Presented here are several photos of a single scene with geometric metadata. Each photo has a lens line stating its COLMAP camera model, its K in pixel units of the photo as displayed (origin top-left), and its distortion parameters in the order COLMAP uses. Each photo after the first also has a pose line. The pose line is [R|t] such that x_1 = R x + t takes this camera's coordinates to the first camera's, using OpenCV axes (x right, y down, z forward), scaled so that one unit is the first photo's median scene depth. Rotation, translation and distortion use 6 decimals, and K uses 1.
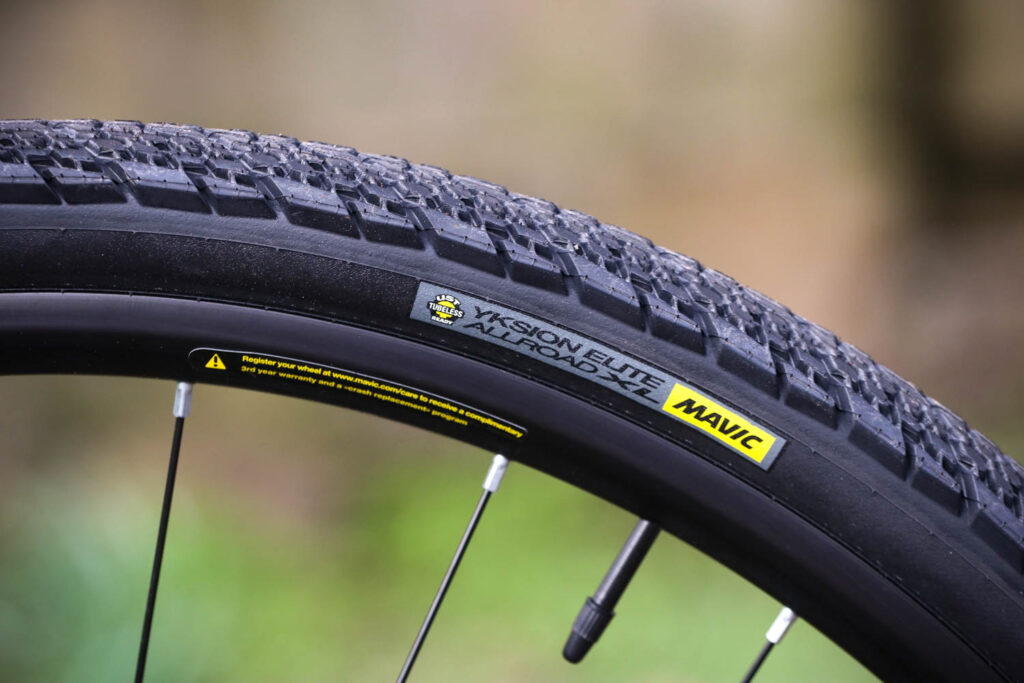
lens RADIAL K [[5457.1, 0, 511.1], [0, 5457.1, 337.1], [0, 0, 1]] dist [-1.637080, 0.000000]
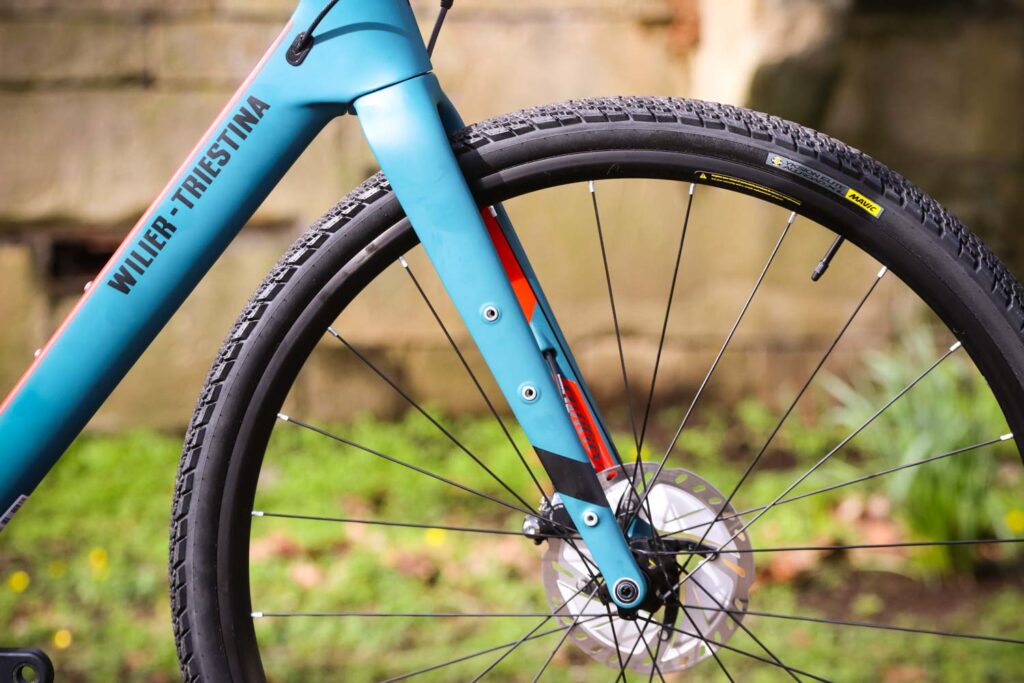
lens RADIAL K [[5181.6, 0, 511.9], [0, 5181.6, 341.3], [0, 0, 1]] dist [-0.445479, 0.000000]
pose [[0.983611, 0.048501, -0.173657, 0.347702], [-0.046851, 0.998809, 0.013588, 0.062550], [0.174109, -0.005230, 0.984712, -1.860950]]
